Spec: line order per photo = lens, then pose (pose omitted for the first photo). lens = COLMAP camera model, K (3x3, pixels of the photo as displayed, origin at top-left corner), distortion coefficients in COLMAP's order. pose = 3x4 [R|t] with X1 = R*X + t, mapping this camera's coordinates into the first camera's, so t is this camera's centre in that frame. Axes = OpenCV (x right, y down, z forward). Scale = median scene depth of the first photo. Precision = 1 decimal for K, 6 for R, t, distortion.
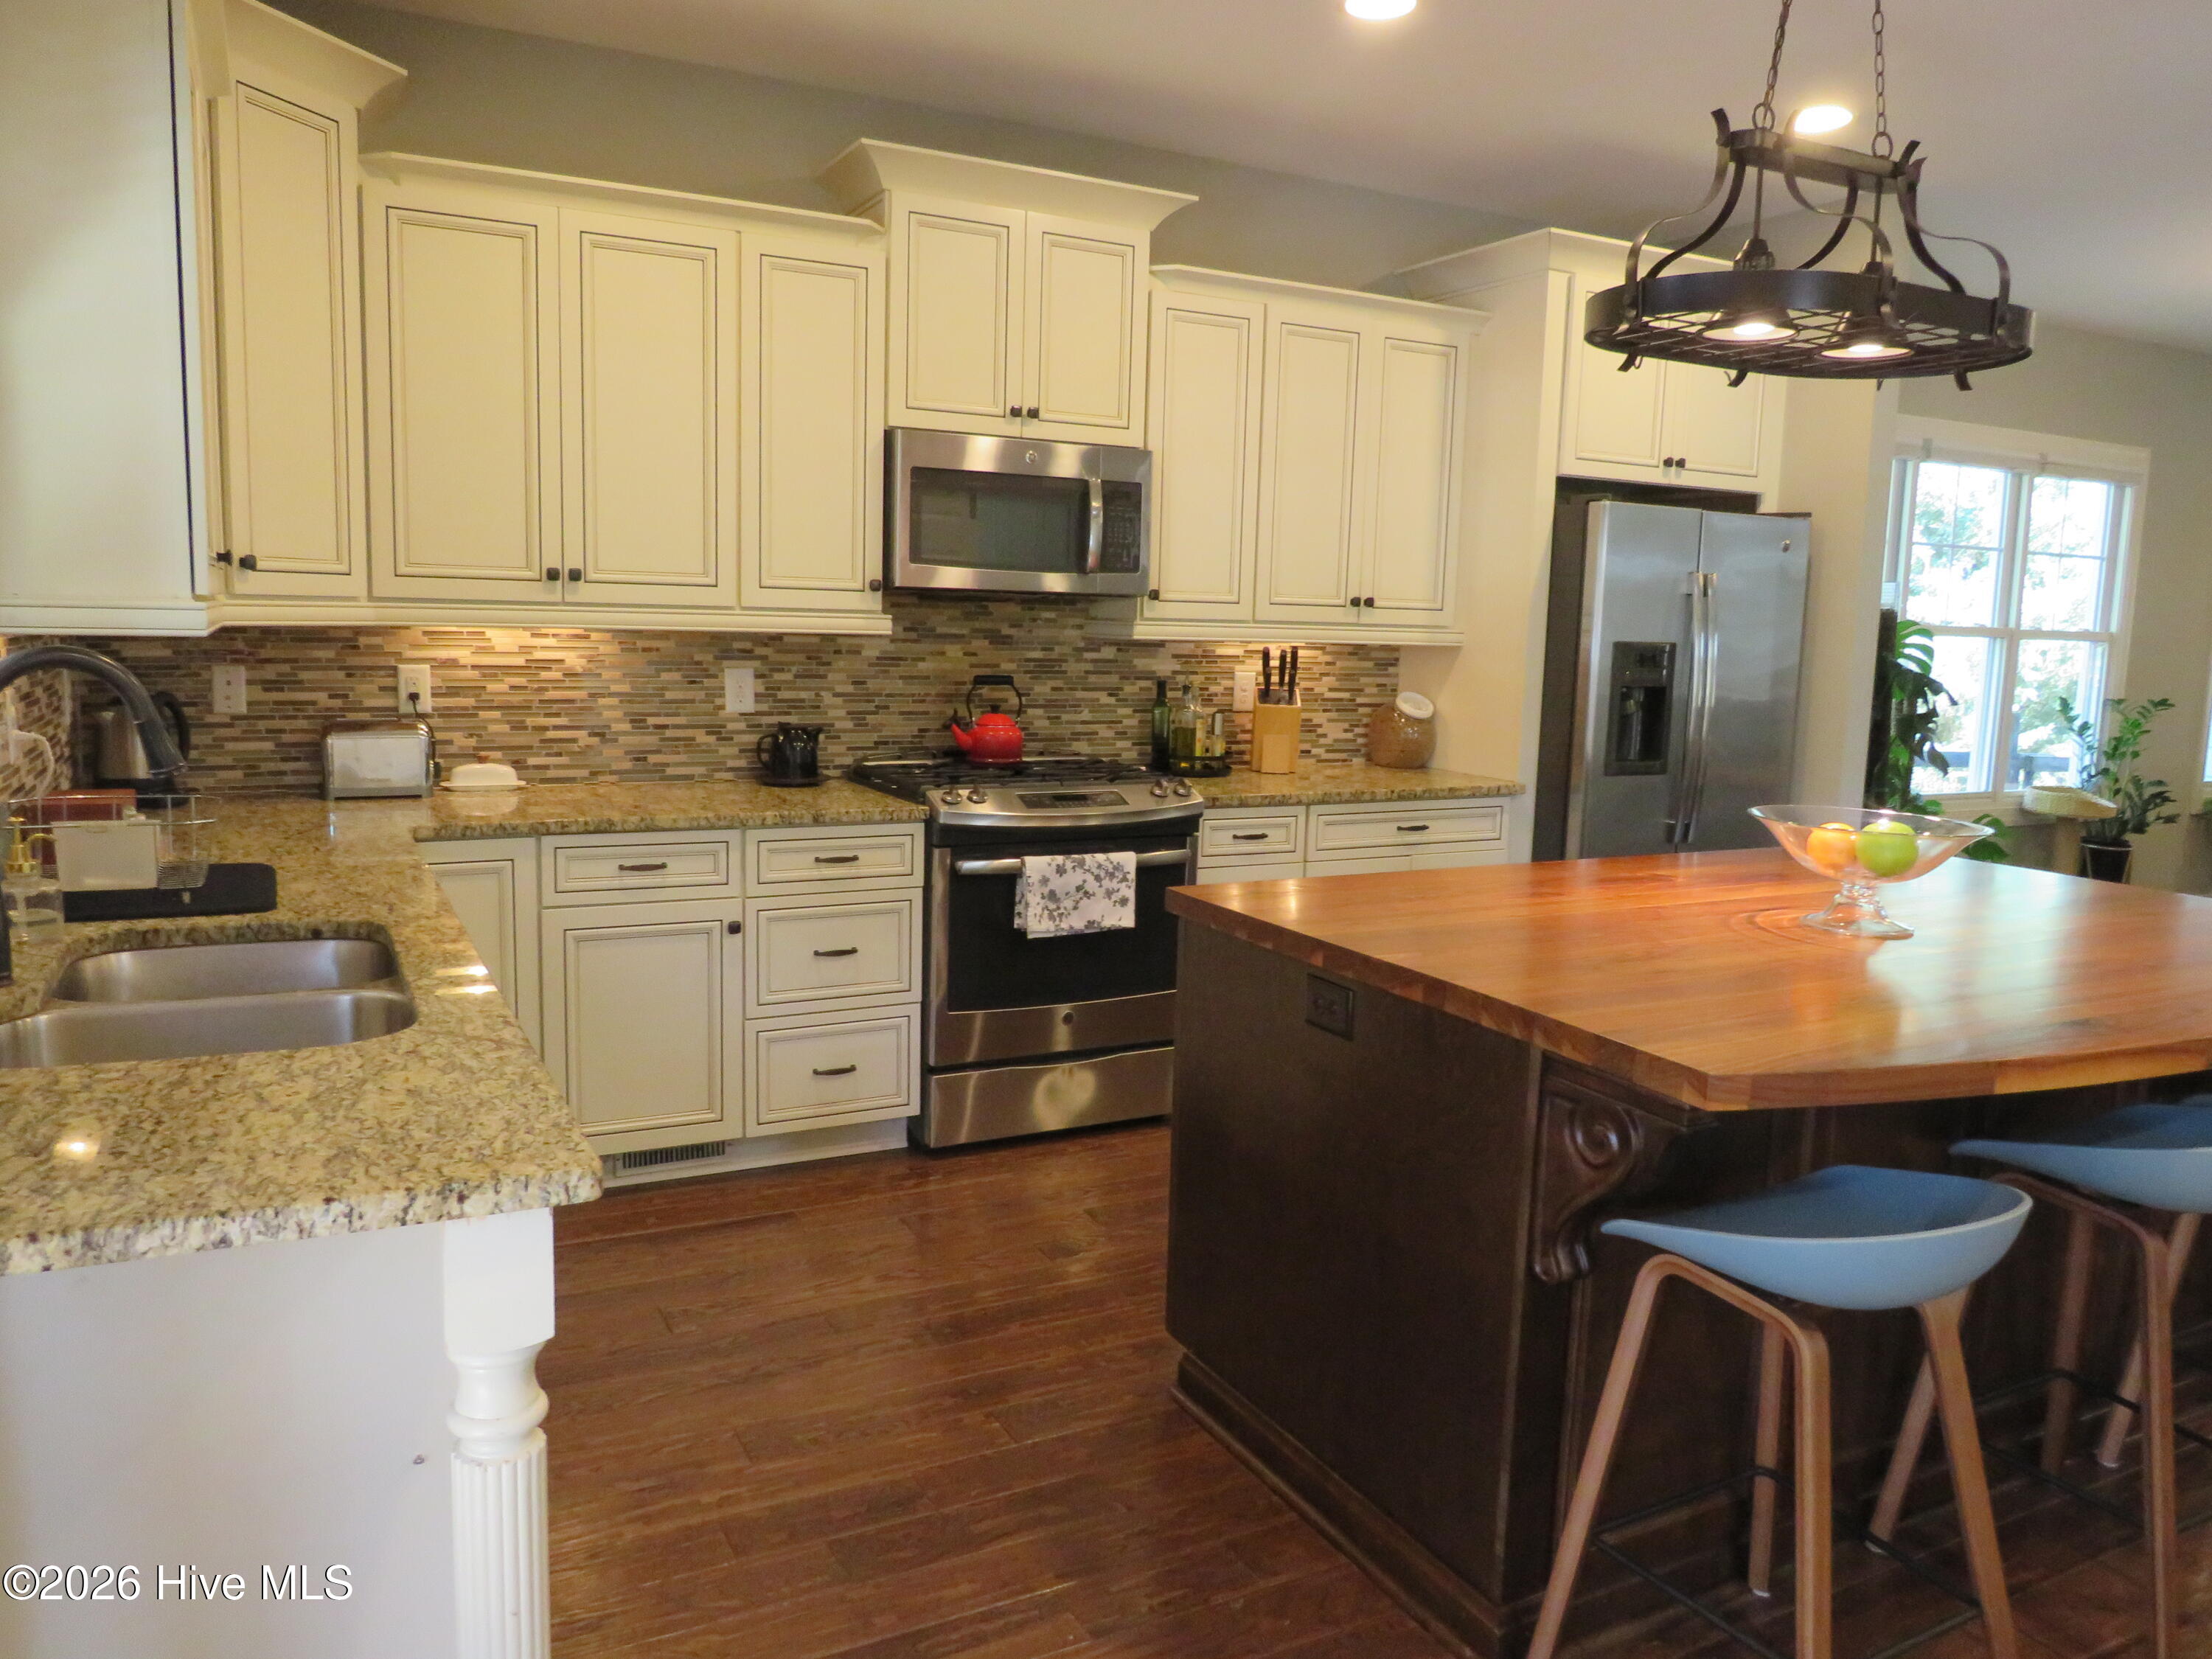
lens RADIAL K [[1572.6, 0, 1095.6], [0, 1572.6, 810.8], [0, 0, 1]] dist [-0.018118, -0.014422]
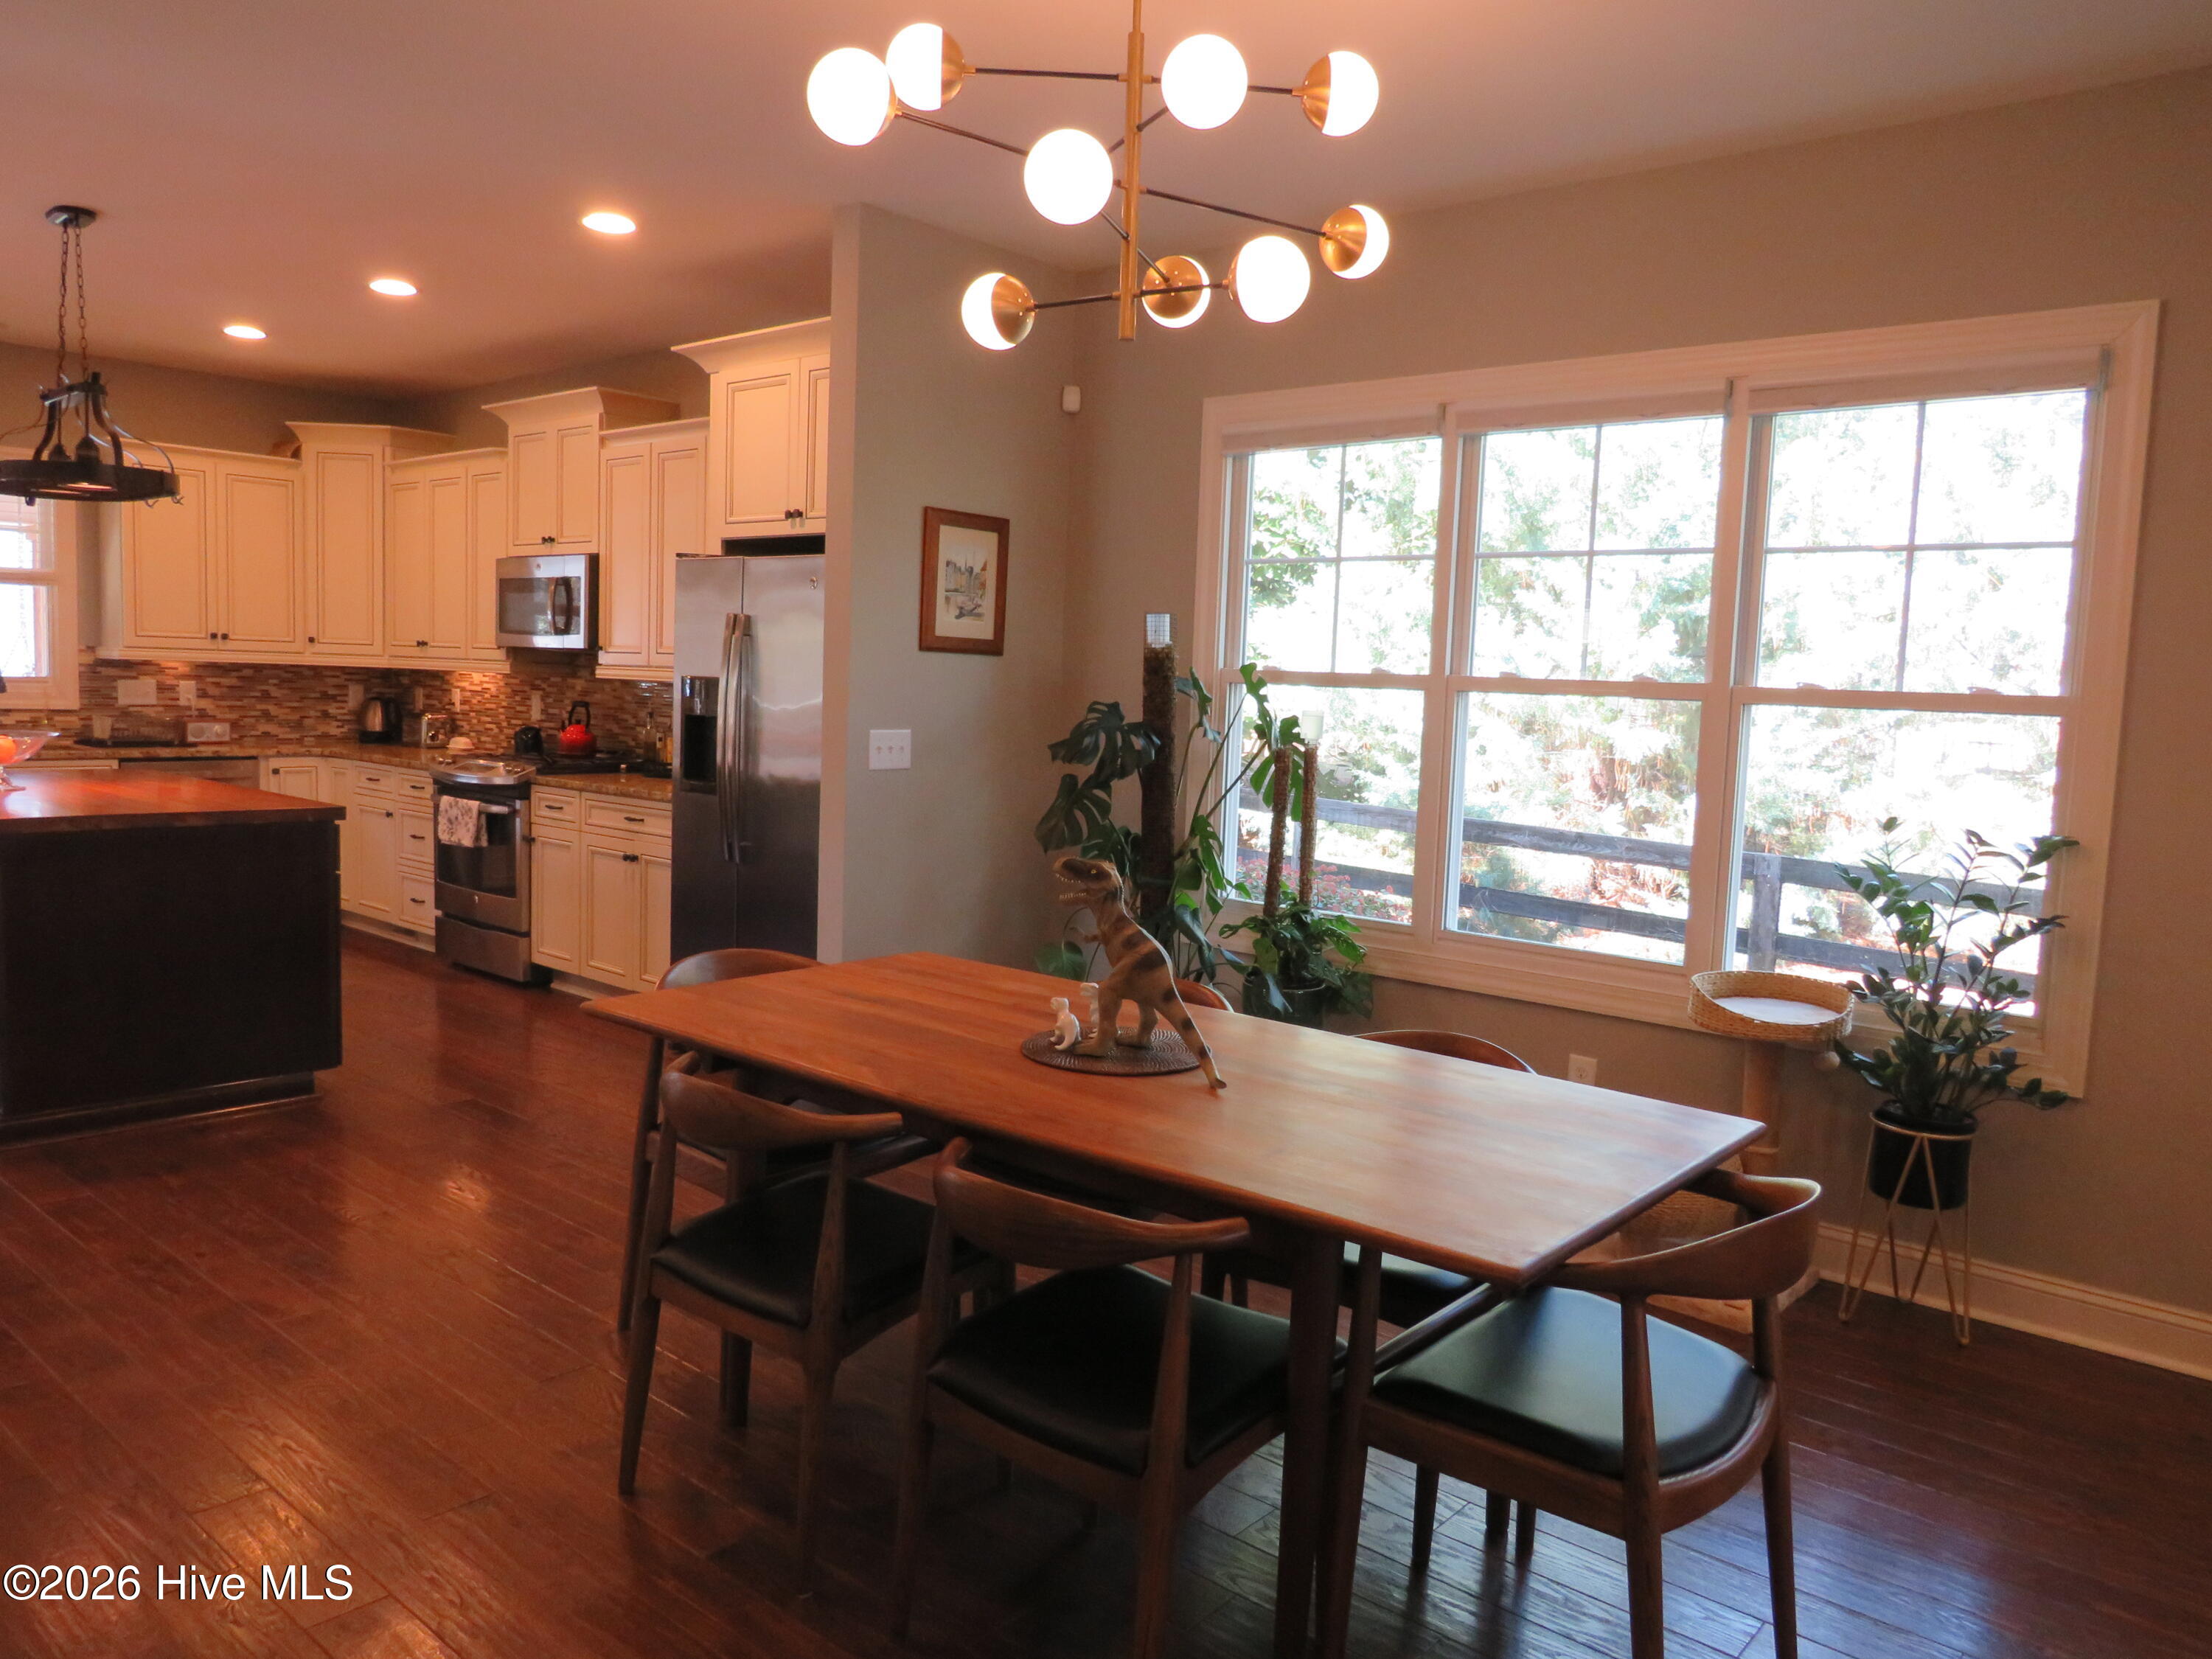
lens RADIAL K [[1572.6, 0, 1104.6], [0, 1572.6, 824.5], [0, 0, 1]] dist [-0.018118, -0.014422]
pose [[0.365603, 0.071138, -0.928048, 1.681061], [-0.144075, 0.989383, 0.019082, -0.071313], [0.919553, 0.126732, 0.371971, 0.940976]]
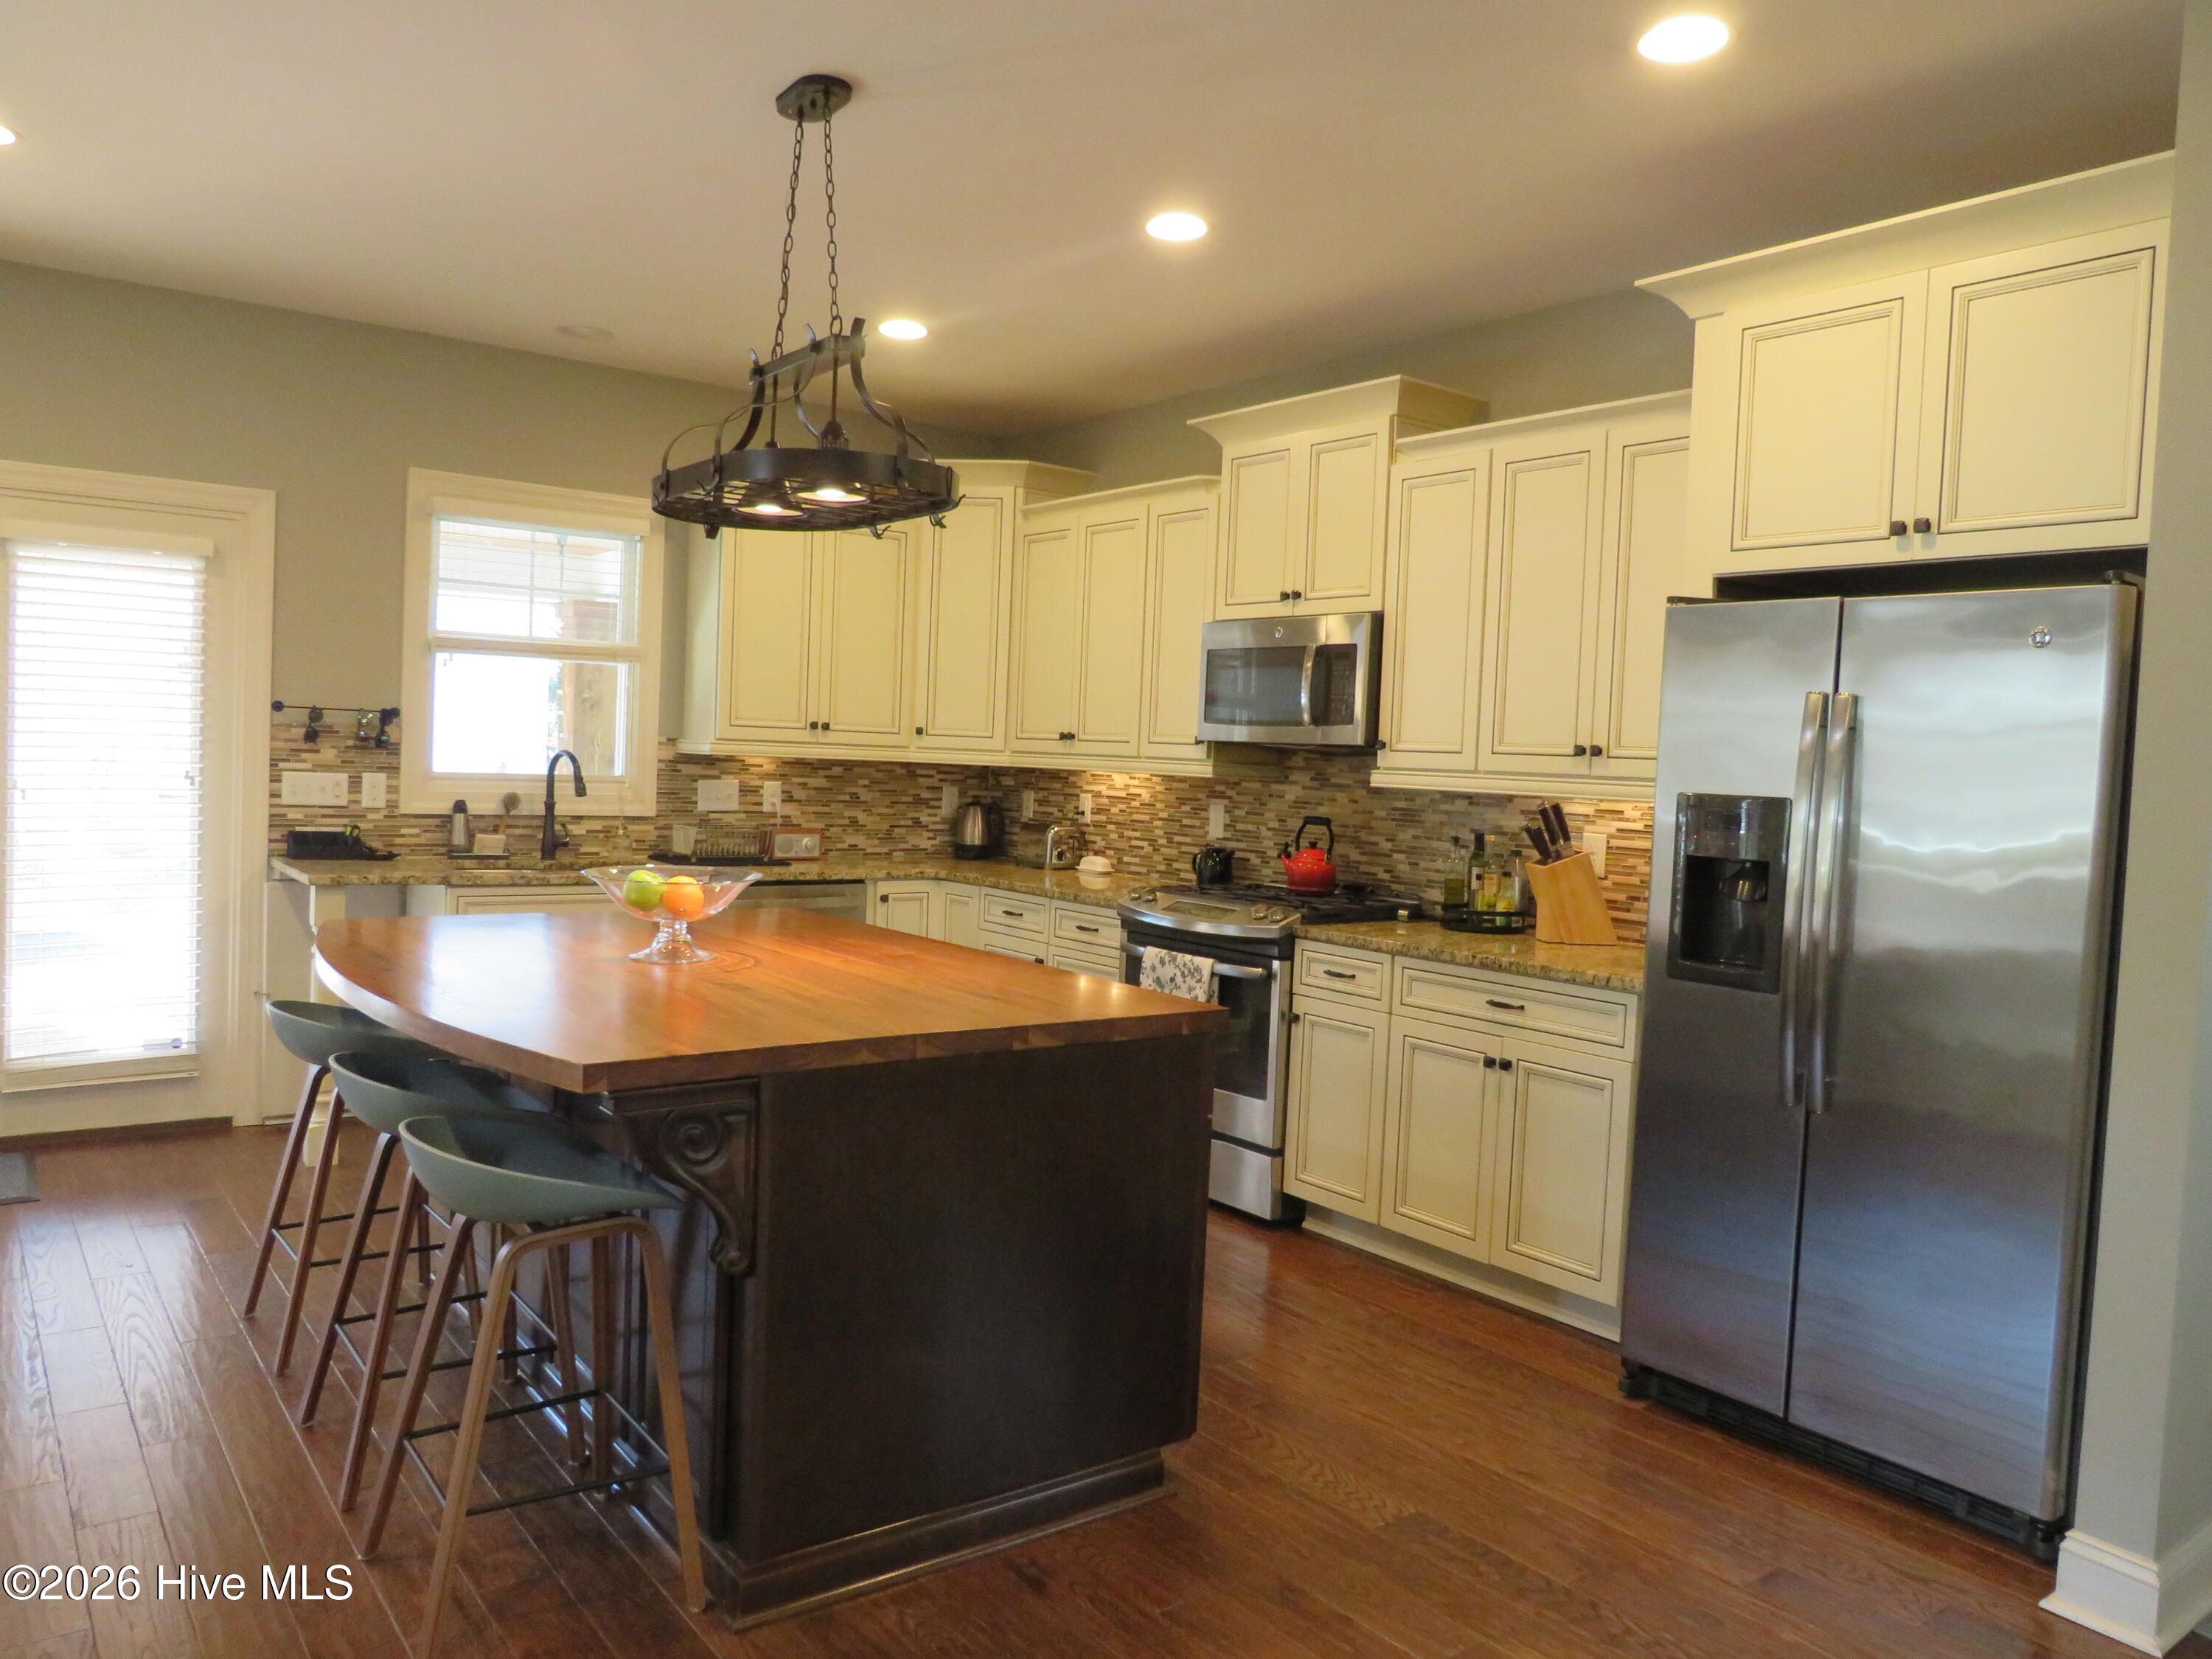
lens RADIAL K [[1572.6, 0, 1100.3], [0, 1572.6, 814.5], [0, 0, 1]] dist [-0.018118, -0.014422]
pose [[0.165333, 0.015951, -0.986109, 1.091627], [-0.161150, 0.986868, -0.011056, -0.050597], [0.972983, 0.160739, 0.165733, 0.670771]]
